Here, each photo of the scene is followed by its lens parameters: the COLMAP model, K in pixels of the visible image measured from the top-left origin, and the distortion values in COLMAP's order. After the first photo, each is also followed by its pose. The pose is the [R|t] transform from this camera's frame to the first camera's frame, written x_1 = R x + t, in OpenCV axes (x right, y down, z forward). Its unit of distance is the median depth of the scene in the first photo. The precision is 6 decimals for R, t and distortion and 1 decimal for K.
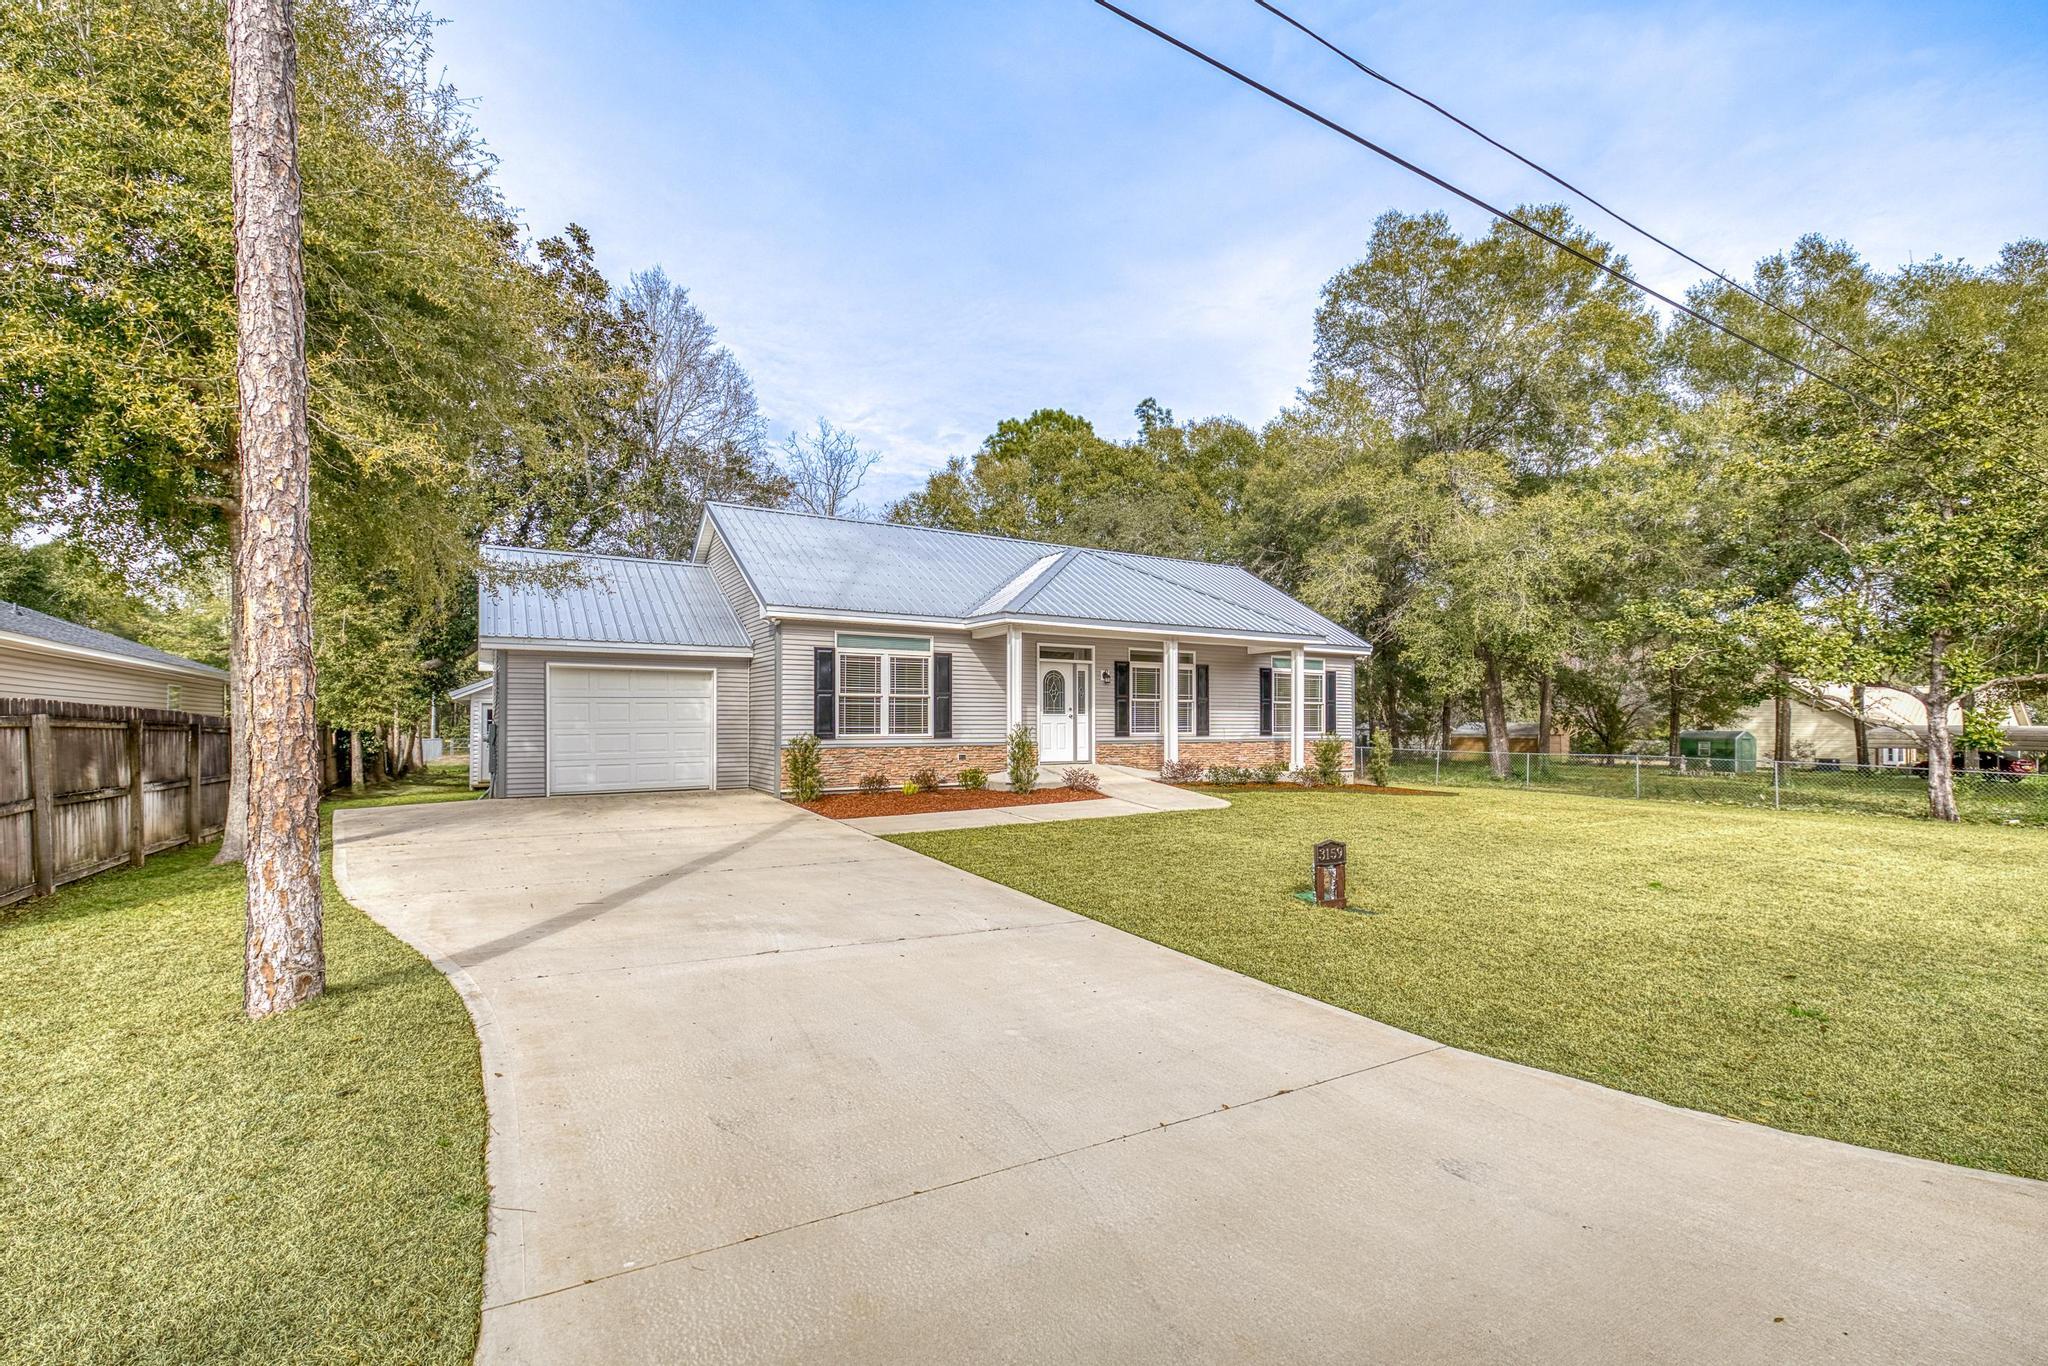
lens RADIAL K [[891.7, 0, 1024.4], [0, 891.7, 725.9], [0, 0, 1]] dist [0.000166, 0.000175]
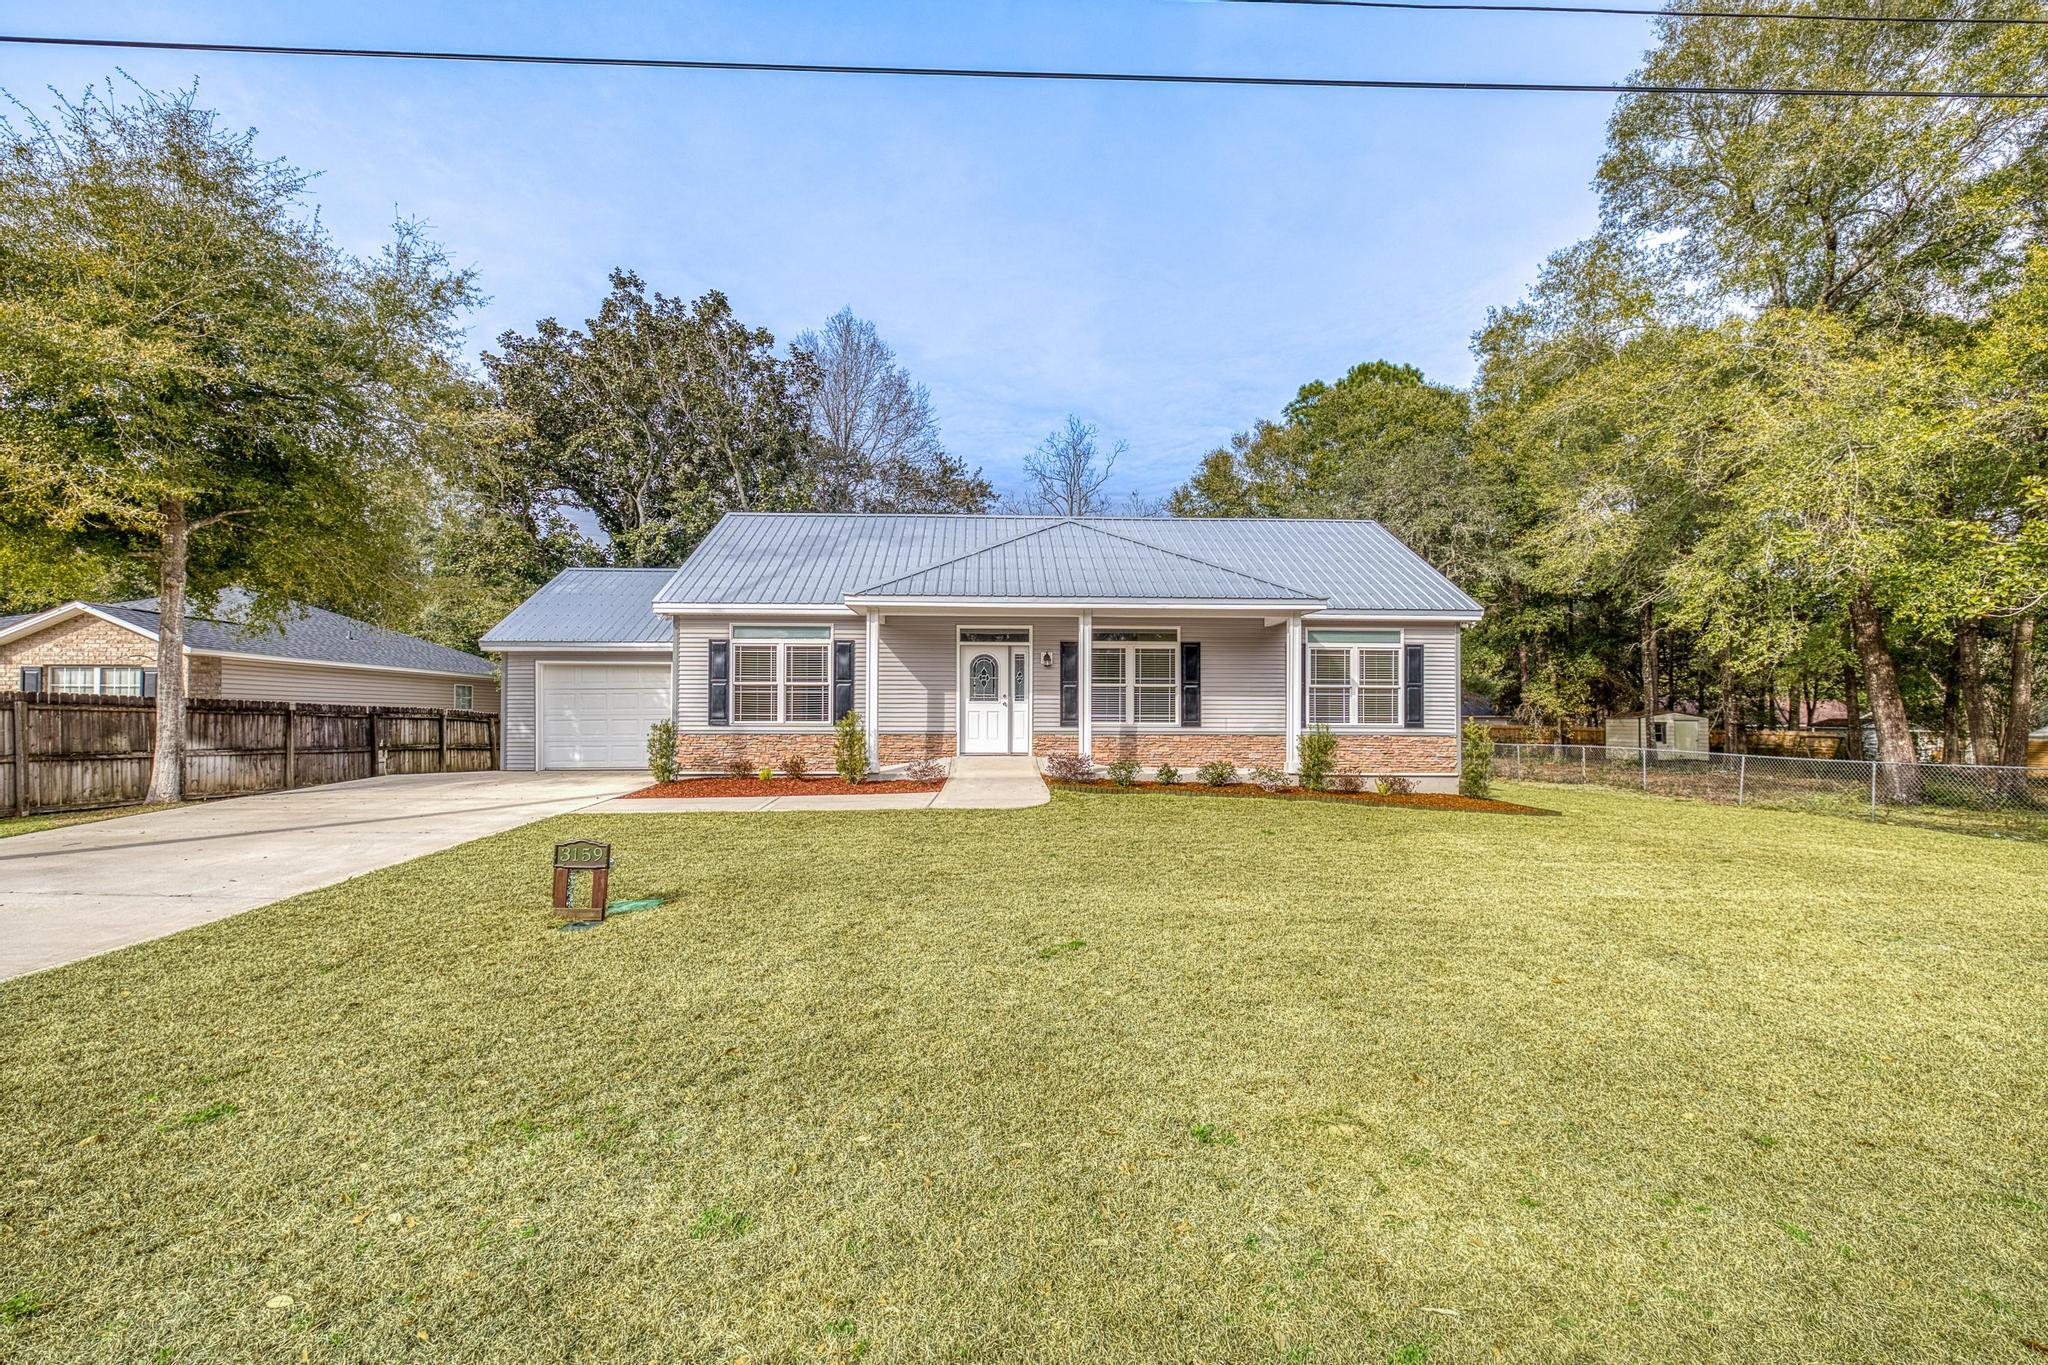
lens RADIAL K [[876.3, 0, 1025.5], [0, 876.3, 717.3], [0, 0, 1]] dist [-0.016032, 0.000106]
pose [[0.873901, 0.004252, -0.486085, 0.502175], [-0.003811, 0.999991, 0.001896, 0.001224], [0.486089, 0.000196, 0.873910, 0.224748]]
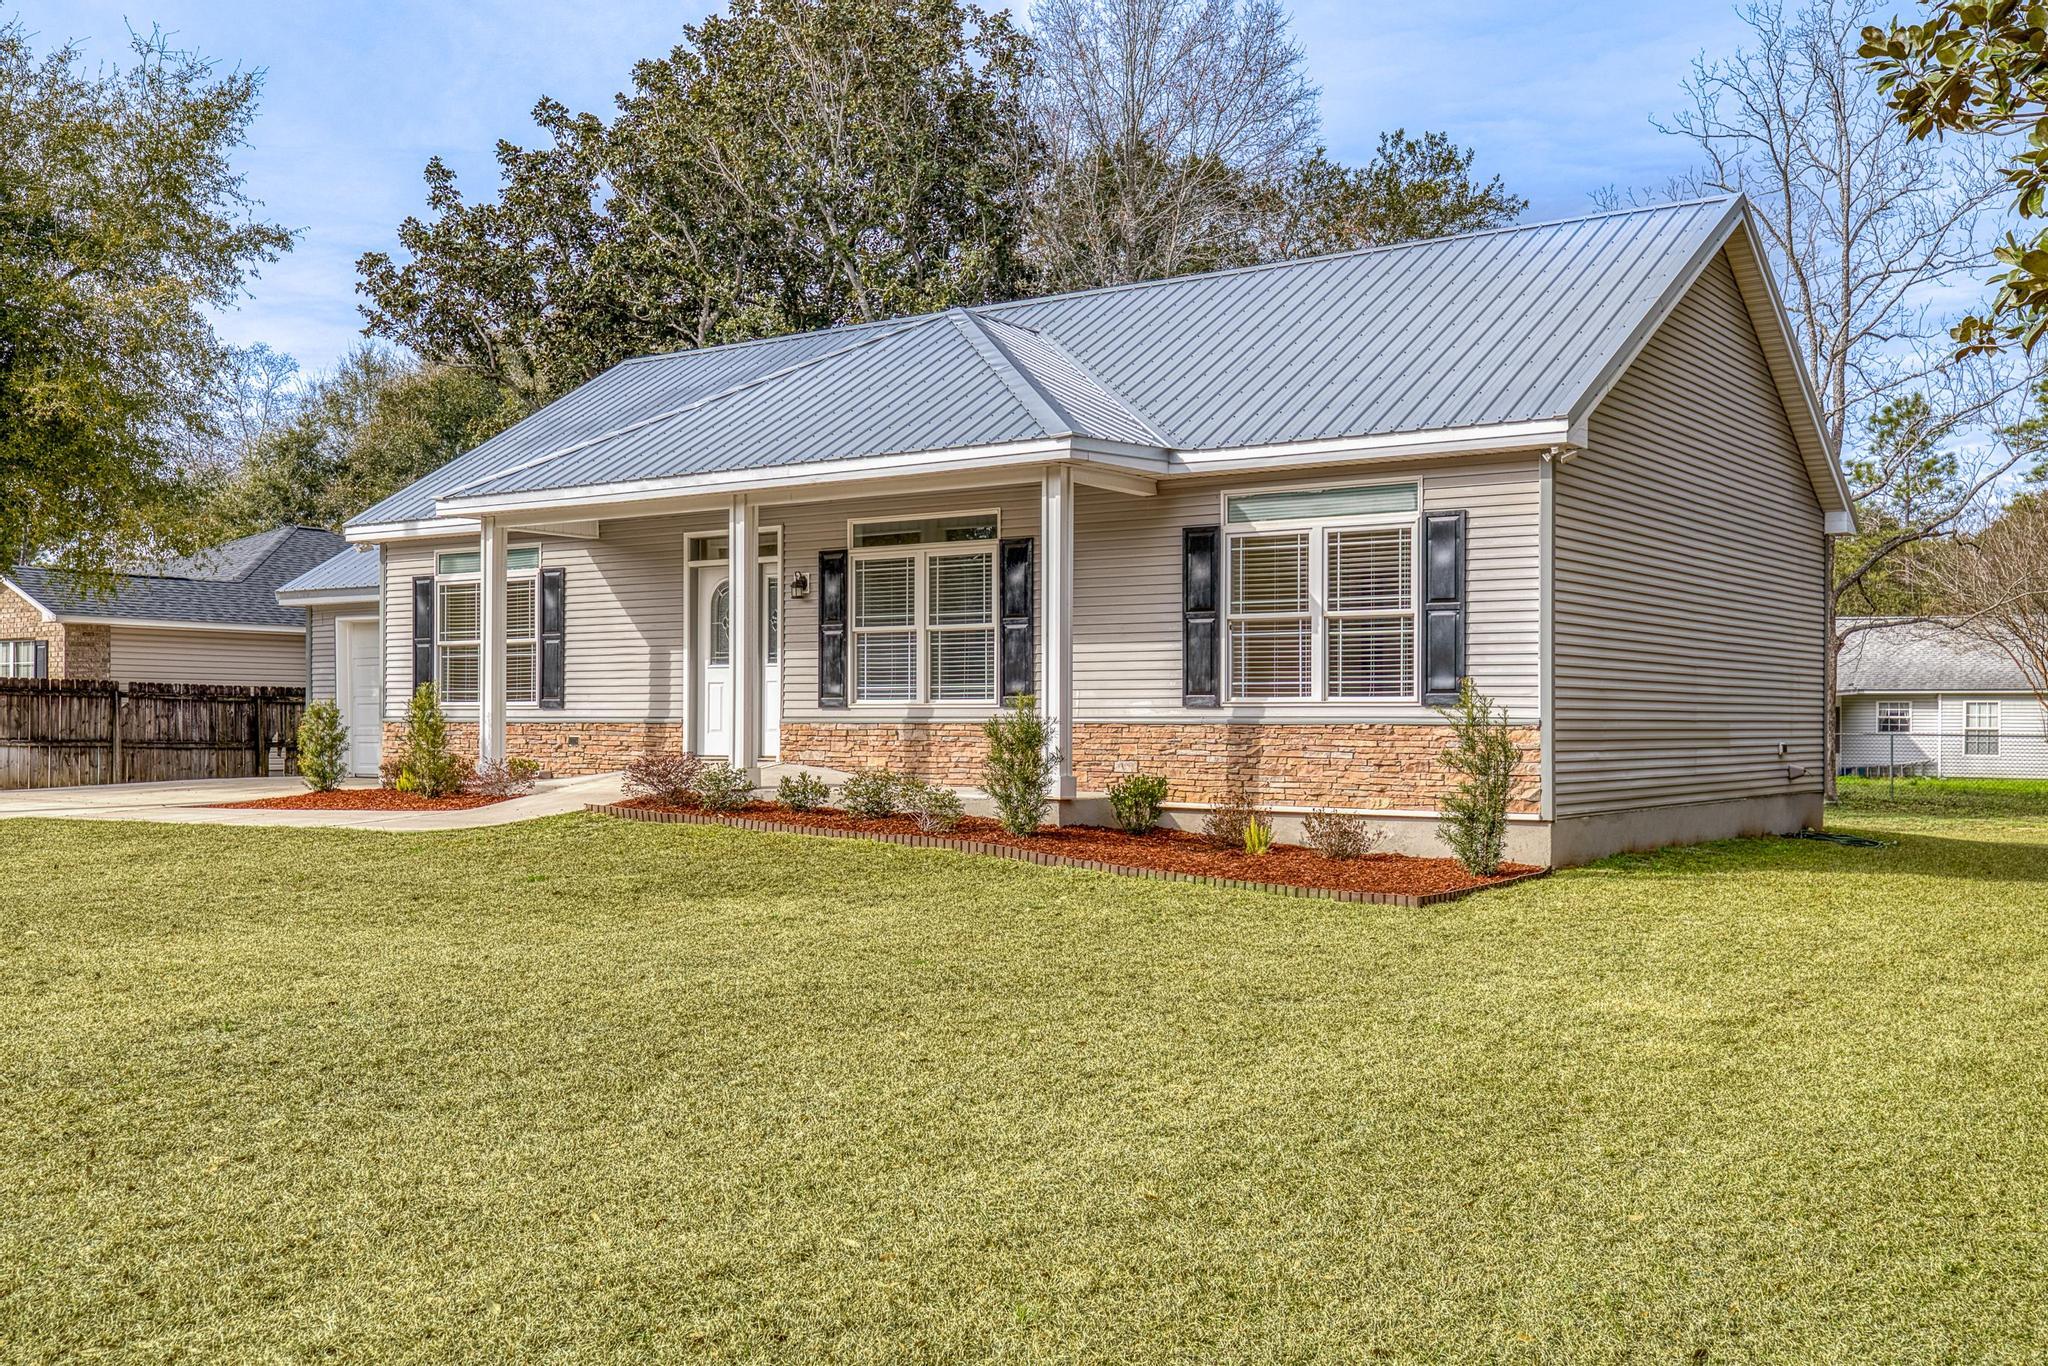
lens RADIAL K [[2002.8, 0, 1024.0], [0, 2002.8, 683.0], [0, 0, 1]] dist [-0.034580, -0.011640]
pose [[0.386063, -0.010919, -0.922408, 1.152821], [0.002367, 0.999938, -0.010846, 0.010477], [0.922469, 0.002004, 0.386065, 0.695324]]
